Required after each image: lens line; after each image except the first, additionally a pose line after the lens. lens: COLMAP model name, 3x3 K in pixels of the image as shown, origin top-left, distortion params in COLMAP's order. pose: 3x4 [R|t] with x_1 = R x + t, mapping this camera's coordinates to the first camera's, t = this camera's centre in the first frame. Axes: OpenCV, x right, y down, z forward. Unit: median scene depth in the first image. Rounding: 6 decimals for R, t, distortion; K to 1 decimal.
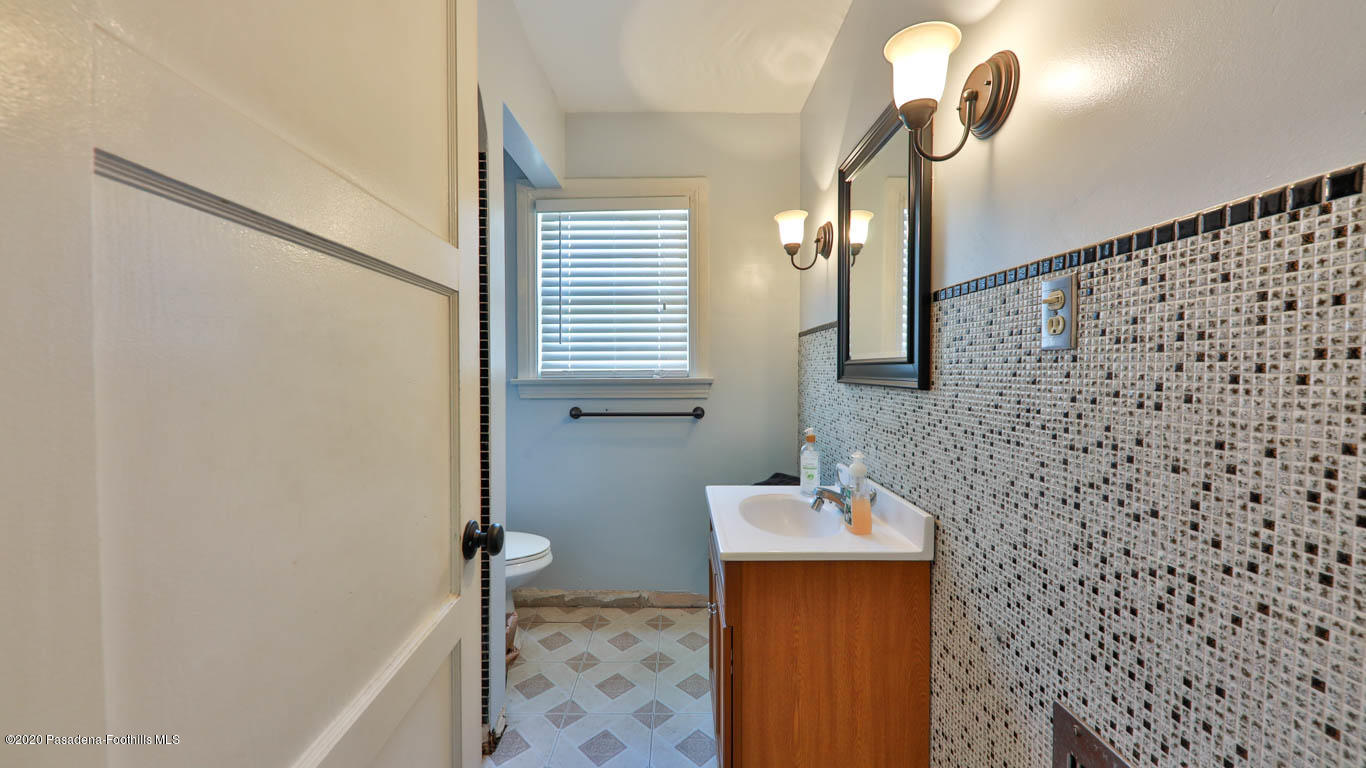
lens RADIAL K [[498.5, 0, 679.9], [0, 498.5, 380.6], [0, 0, 1]] dist [0.011474, -0.004019]
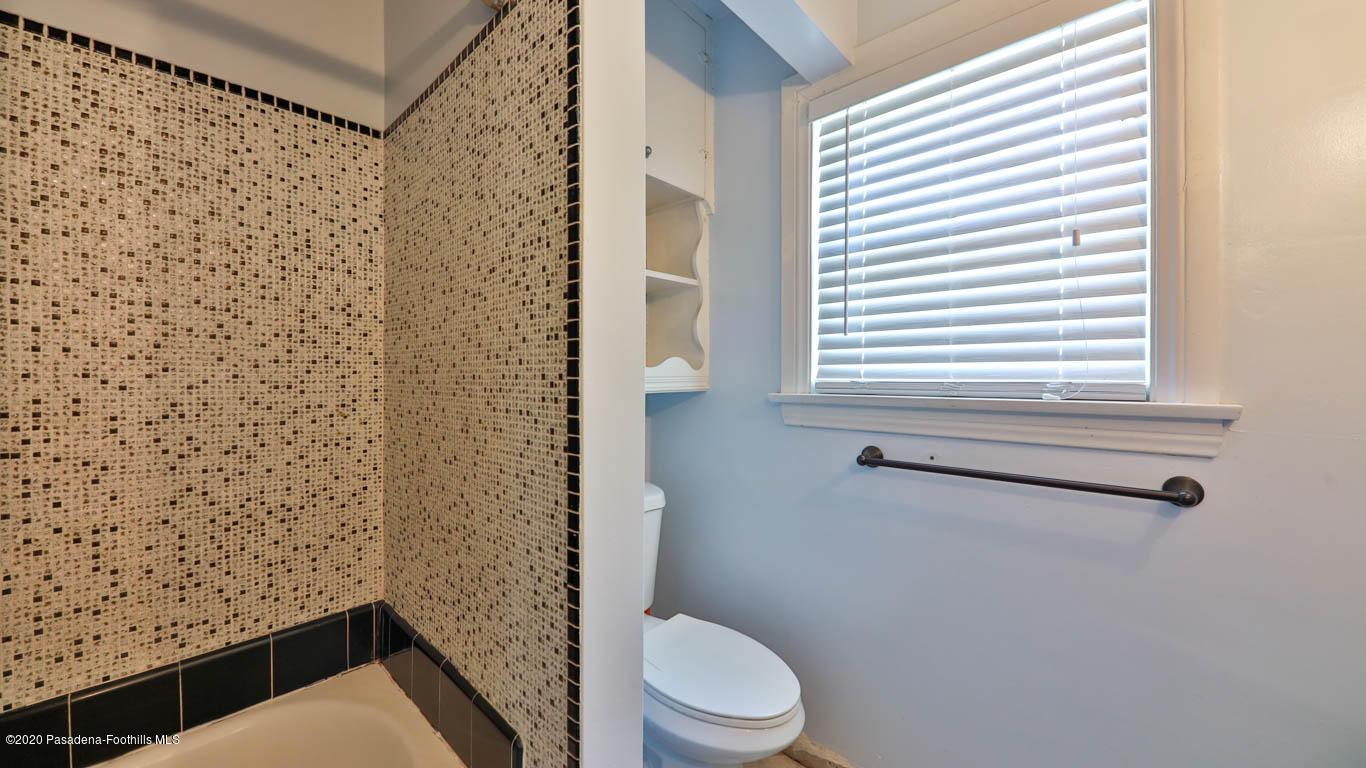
lens RADIAL K [[498.5, 0, 685.7], [0, 498.5, 376.9], [0, 0, 1]] dist [0.011474, -0.004019]
pose [[0.715587, 0.007437, -0.698484, 0.033201], [-0.015848, 0.999859, -0.005590, -0.019014], [0.698343, 0.015069, 0.715604, 0.449697]]
